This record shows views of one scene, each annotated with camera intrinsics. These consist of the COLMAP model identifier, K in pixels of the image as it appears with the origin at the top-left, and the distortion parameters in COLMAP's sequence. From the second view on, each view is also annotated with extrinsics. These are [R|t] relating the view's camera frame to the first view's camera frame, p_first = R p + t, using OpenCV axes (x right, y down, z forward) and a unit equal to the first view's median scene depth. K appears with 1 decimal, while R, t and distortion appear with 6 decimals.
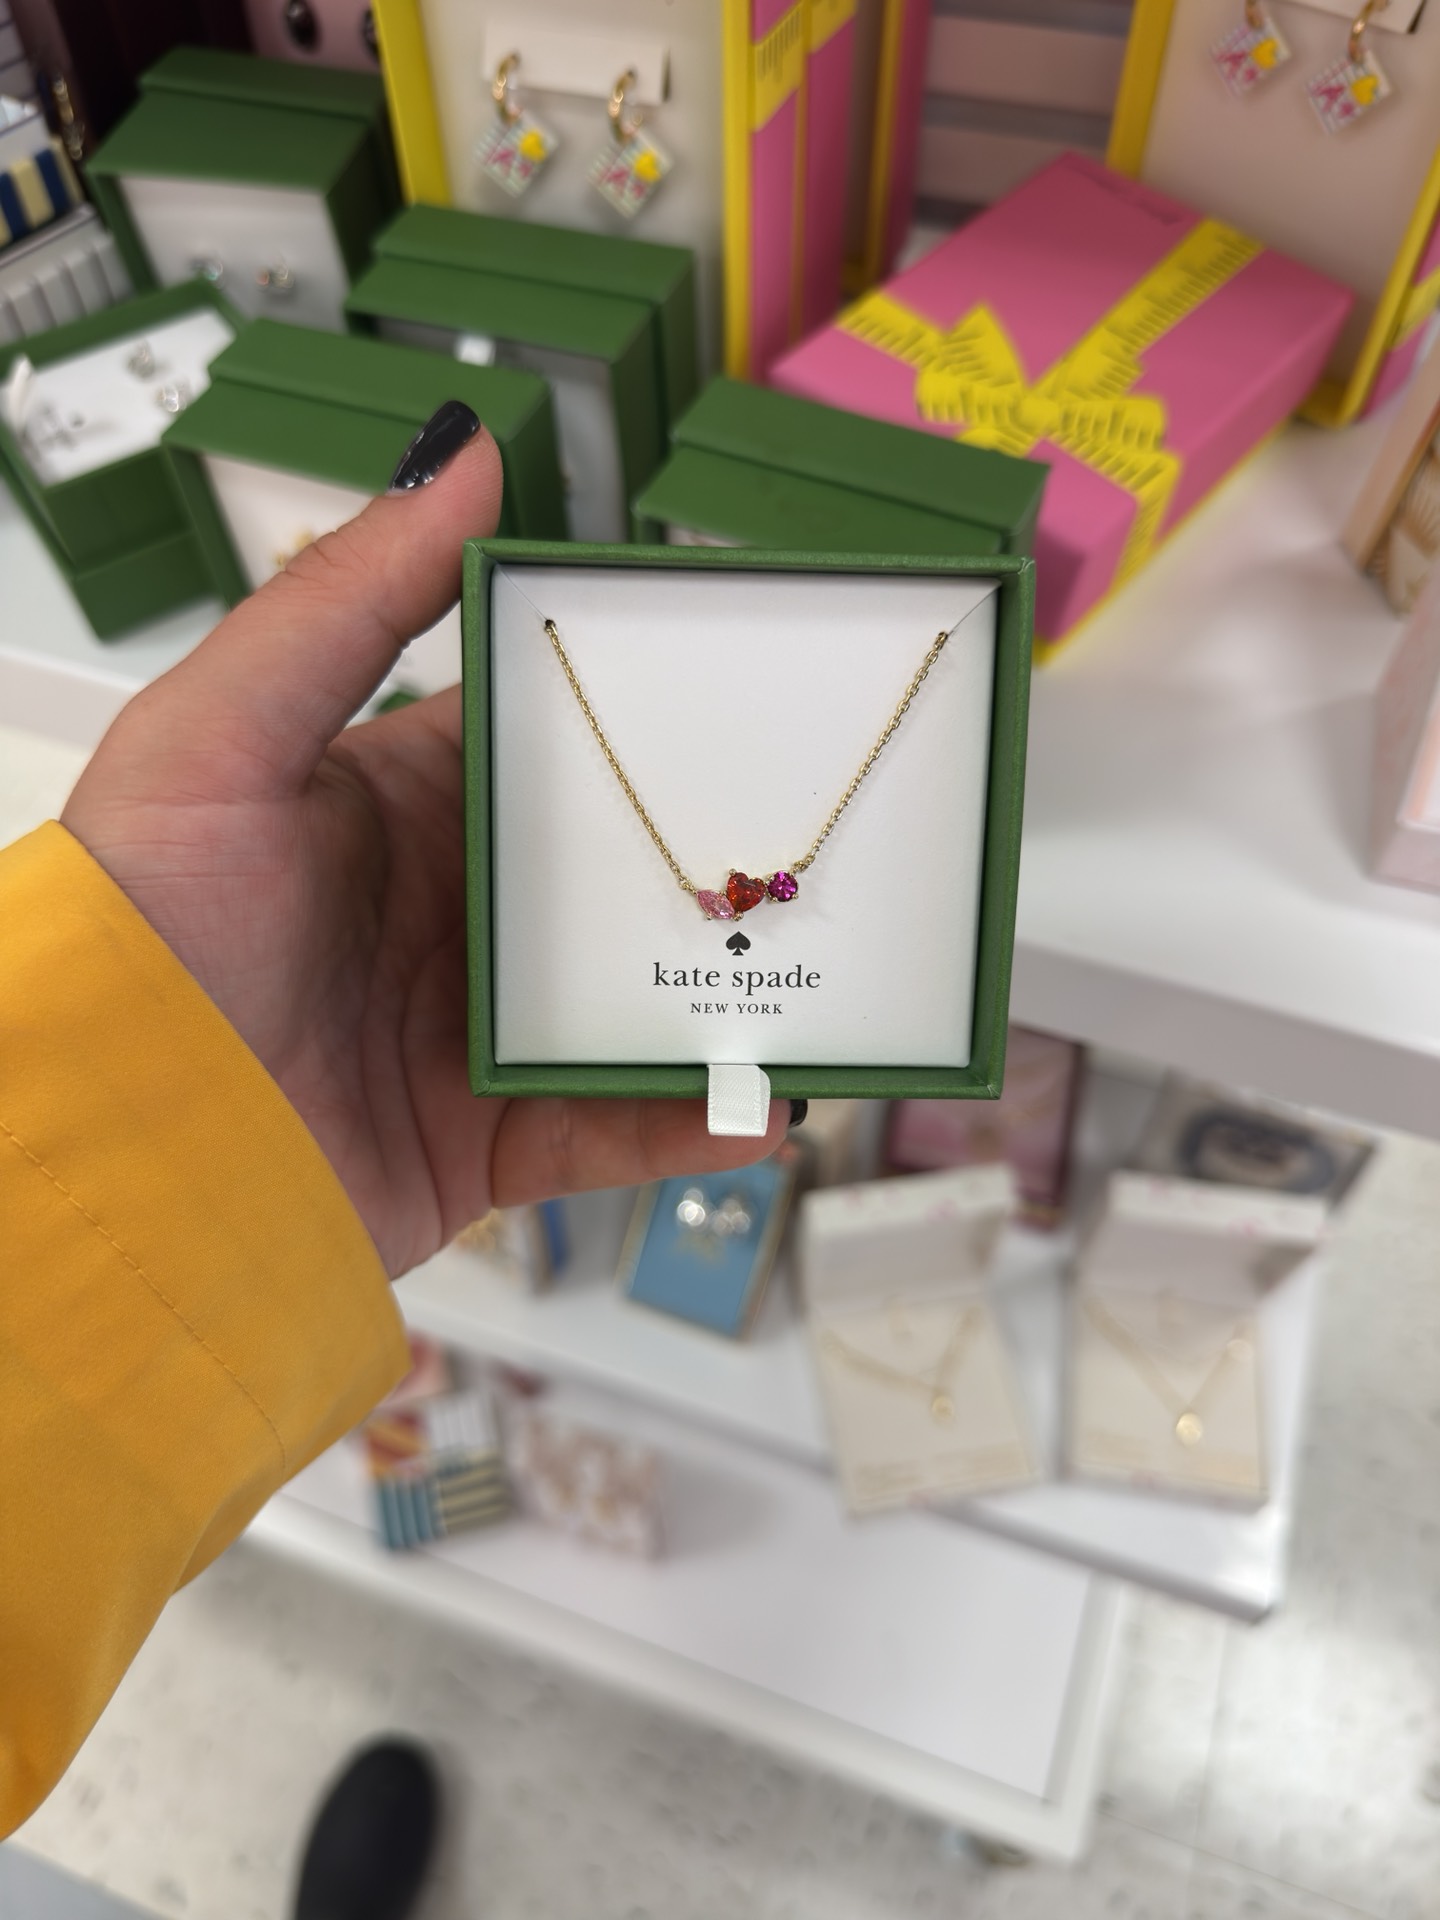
lens RADIAL K [[1363.6, 0, 720.0], [0, 1363.6, 960.0], [0, 0, 1]] dist [0.002484, 0.000784]
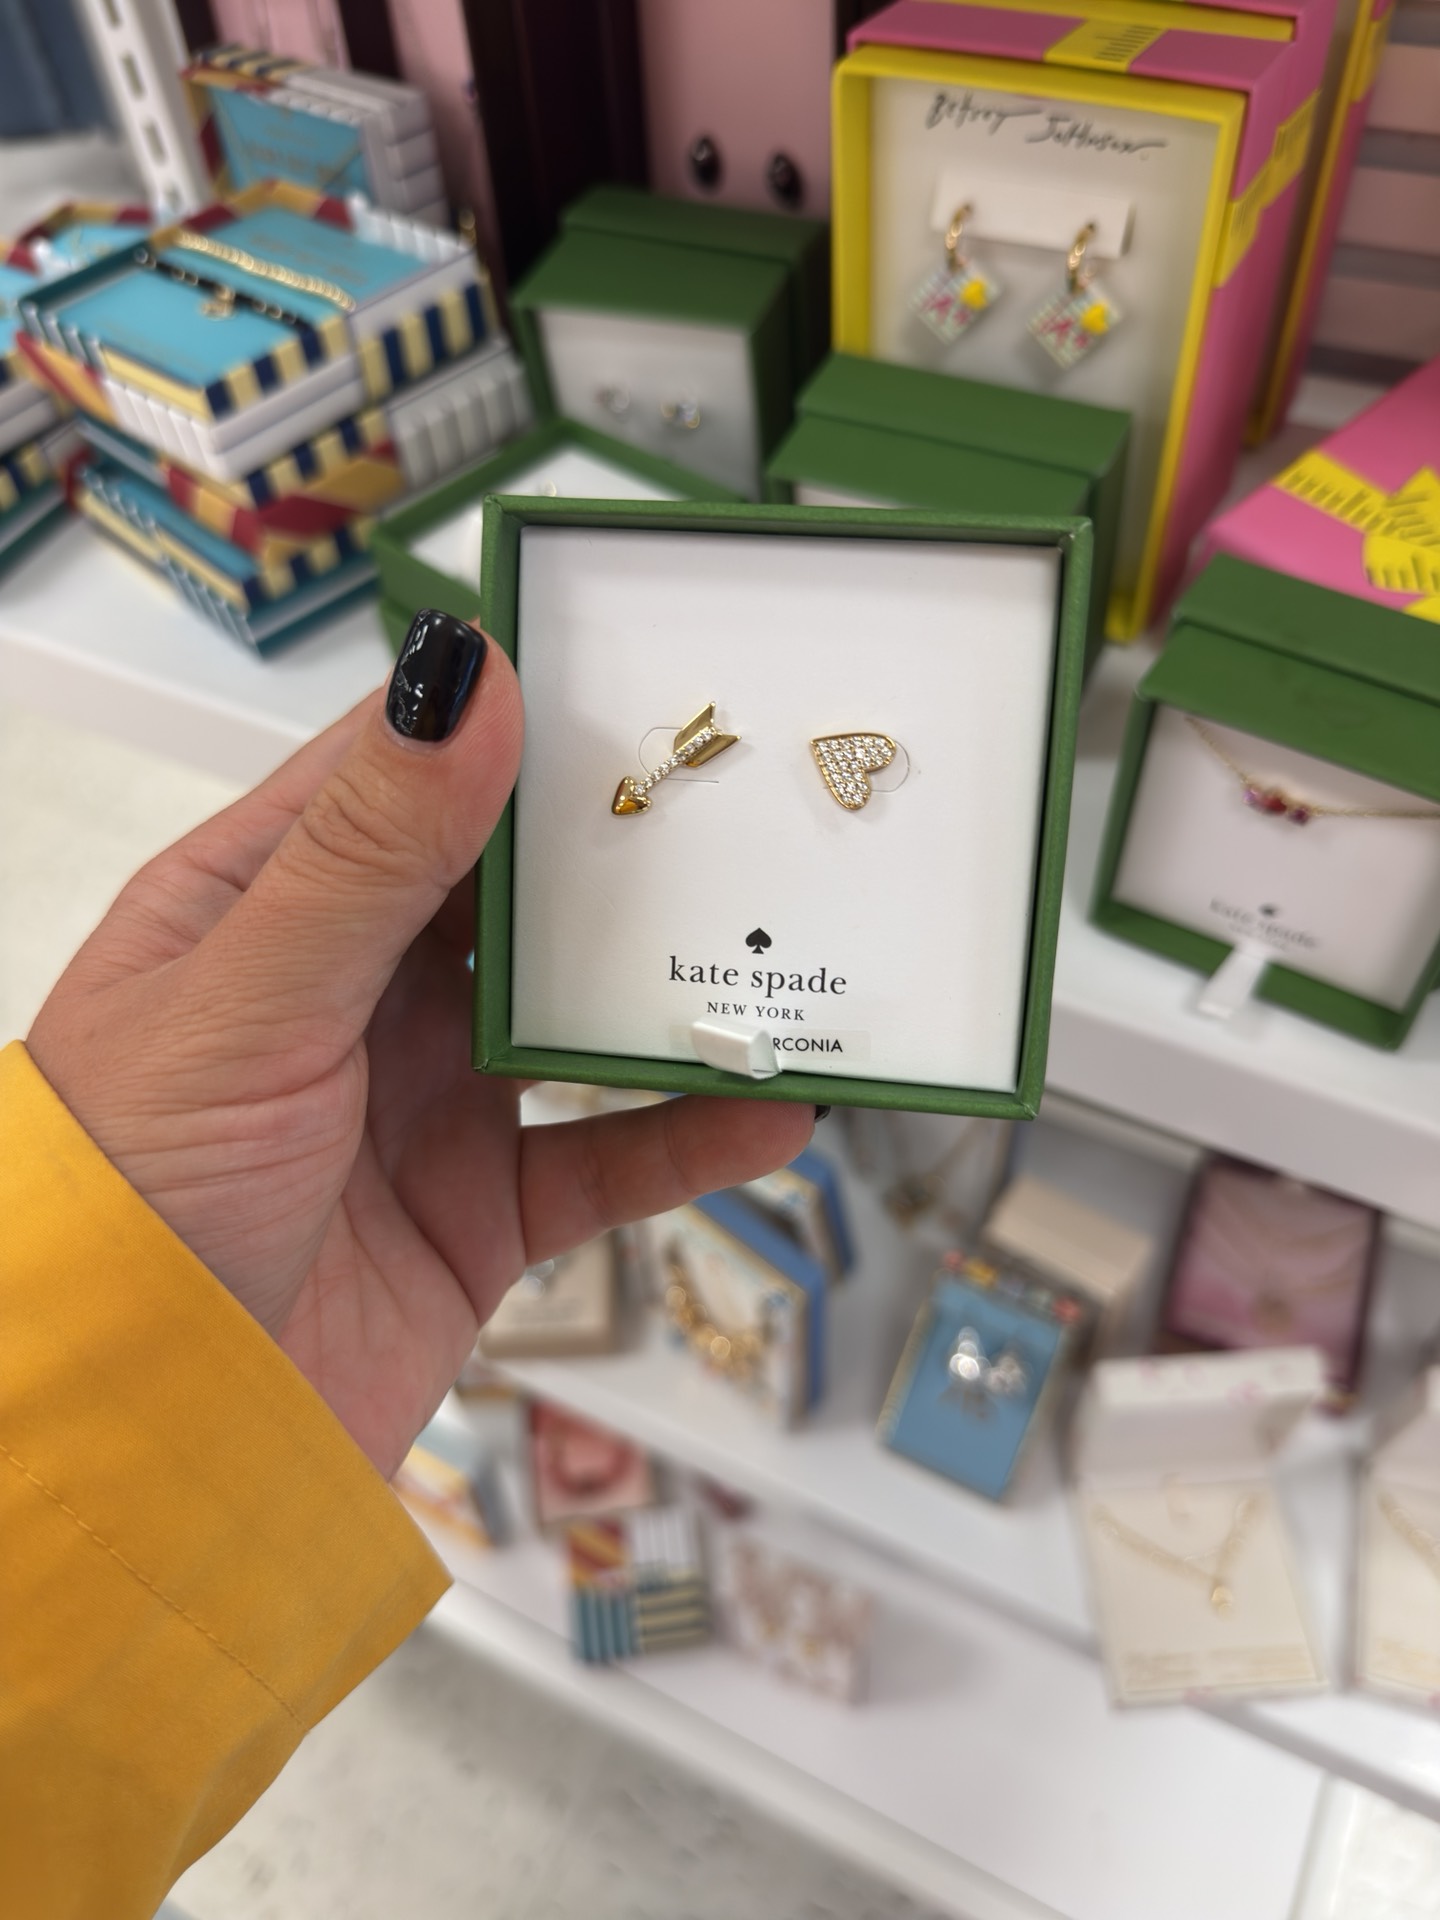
lens RADIAL K [[1361.3, 0, 763.4], [0, 1361.3, 988.9], [0, 0, 1]] dist [-0.002416, -0.001155]
pose [[0.993781, 0.068496, -0.087792, -0.102976], [-0.072461, 0.996453, -0.042799, -0.028657], [0.084549, 0.048894, 0.995219, 0.024459]]
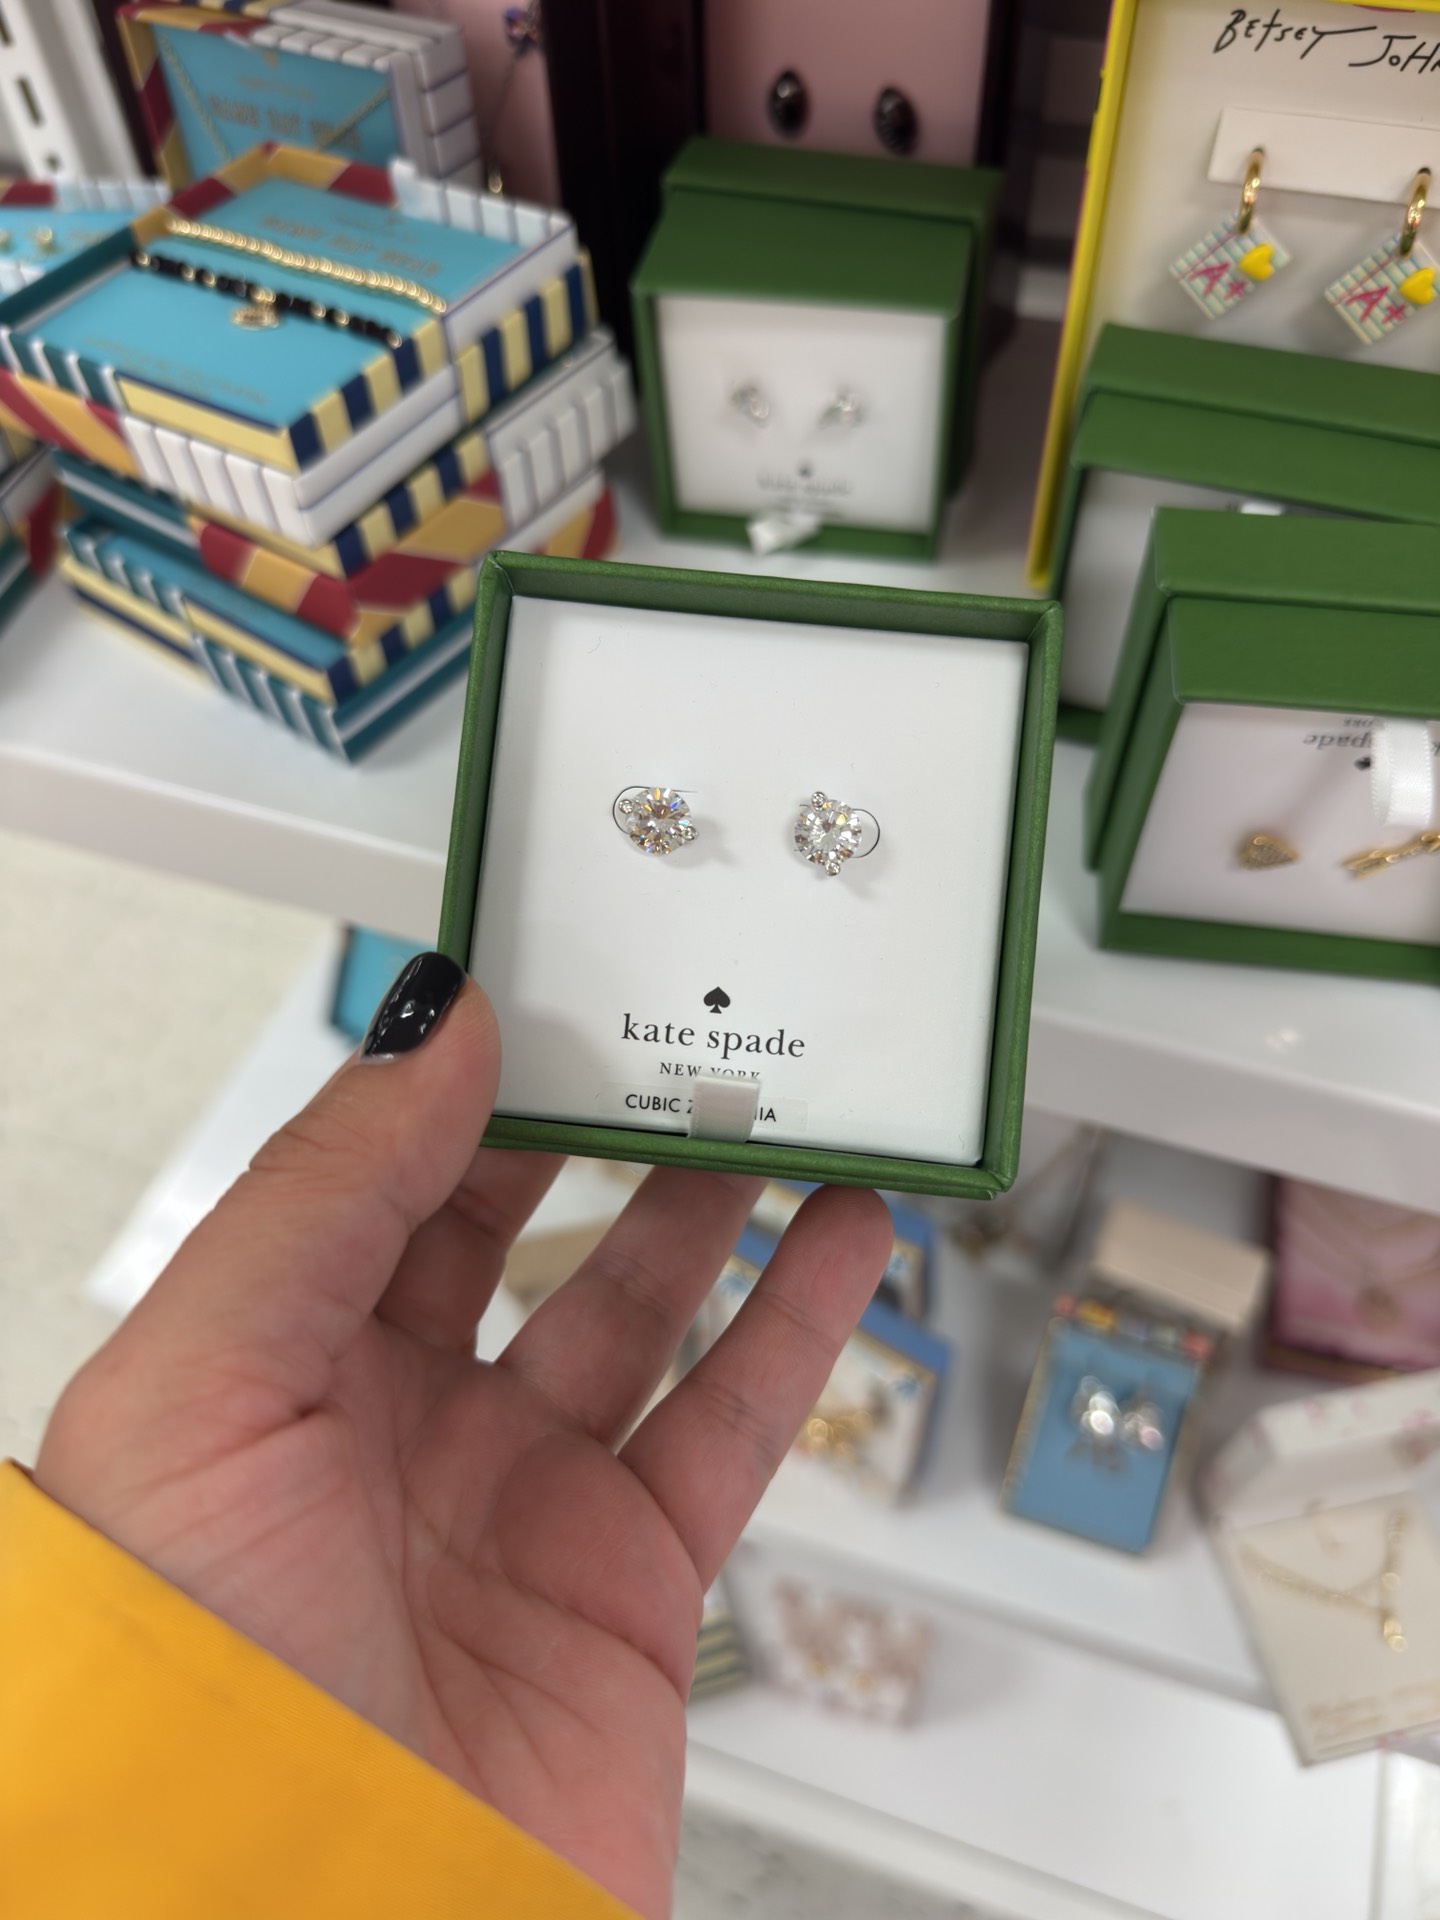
lens RADIAL K [[1351.2, 0, 720.0], [0, 1351.2, 960.0], [0, 0, 1]] dist [-0.013431, -0.003583]
pose [[0.999314, -0.031292, 0.019805, -0.291332], [0.031582, 0.999396, -0.014513, -0.113758], [-0.019339, 0.015129, 0.999699, 0.140984]]
